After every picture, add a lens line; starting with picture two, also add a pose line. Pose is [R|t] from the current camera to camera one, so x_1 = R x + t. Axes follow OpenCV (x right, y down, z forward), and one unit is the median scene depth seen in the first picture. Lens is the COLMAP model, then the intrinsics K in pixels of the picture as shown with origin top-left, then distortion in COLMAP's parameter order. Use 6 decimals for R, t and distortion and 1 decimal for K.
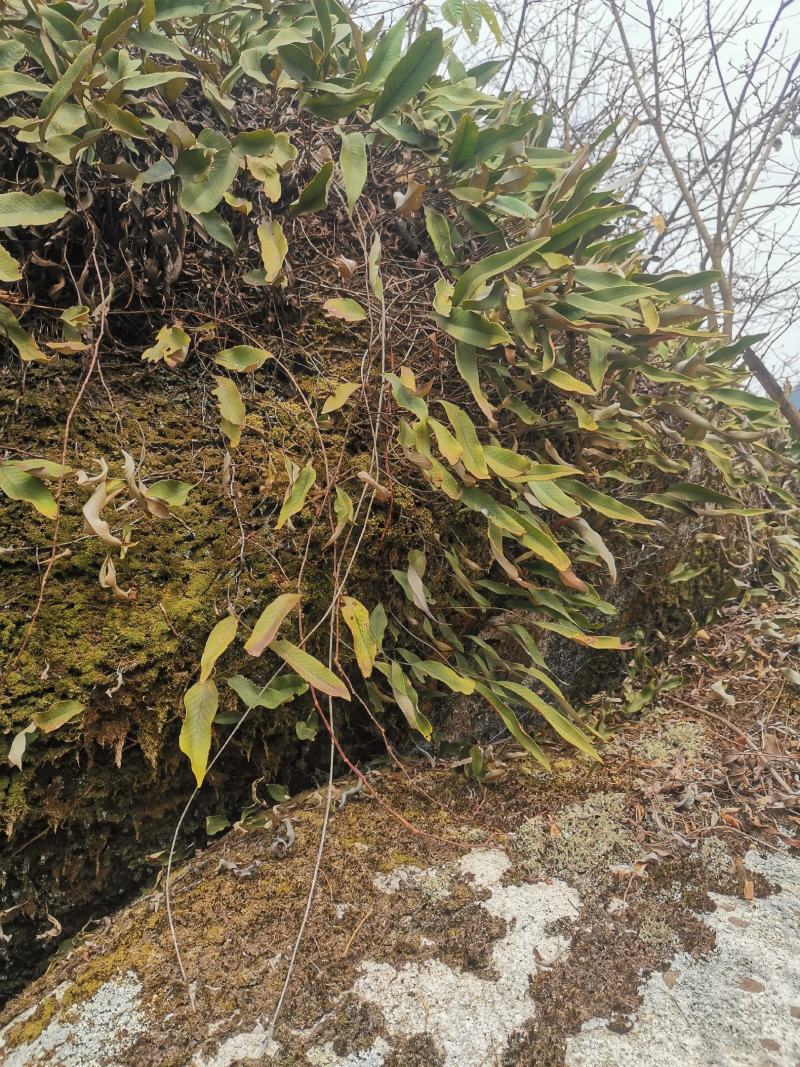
lens RADIAL K [[798.3, 0, 400.0], [0, 798.3, 533.5], [0, 0, 1]] dist [0.008032, -0.001441]
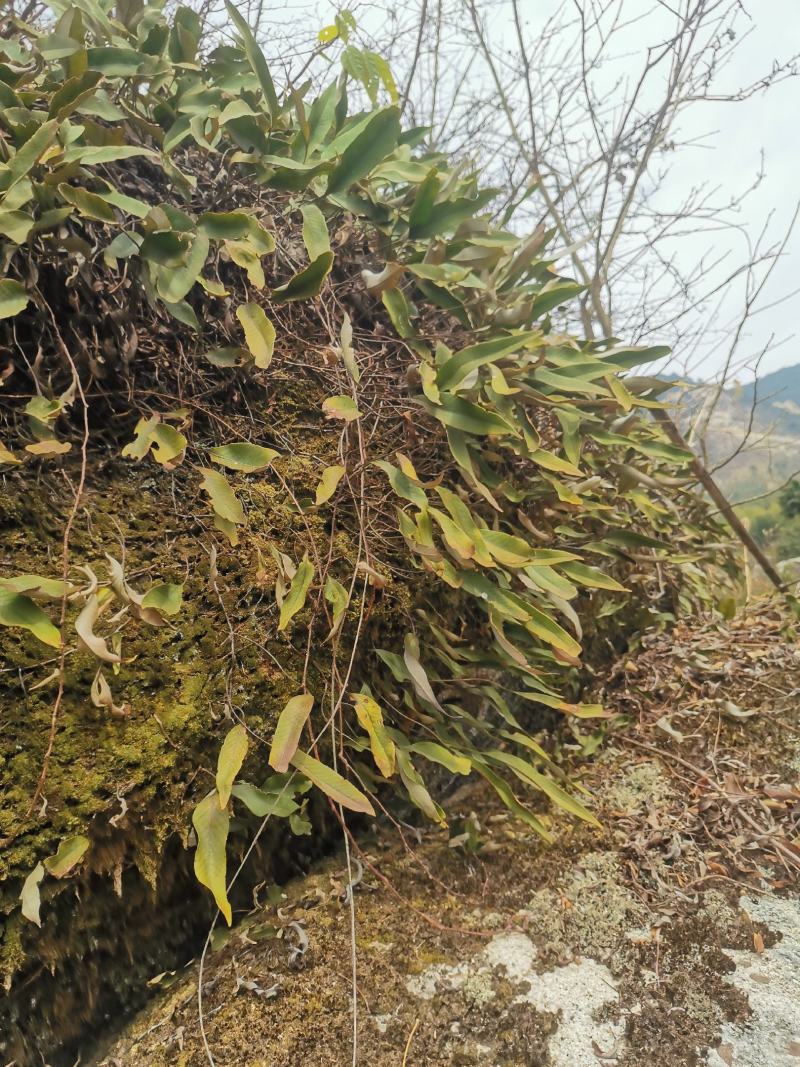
lens RADIAL K [[791.1, 0, 423.0], [0, 791.1, 549.9], [0, 0, 1]] dist [0.067434, -0.149281]
pose [[0.985719, -0.052150, 0.160118, -0.124231], [0.054714, 0.998434, -0.011647, -0.074046], [-0.159260, 0.020242, 0.987029, 0.023104]]
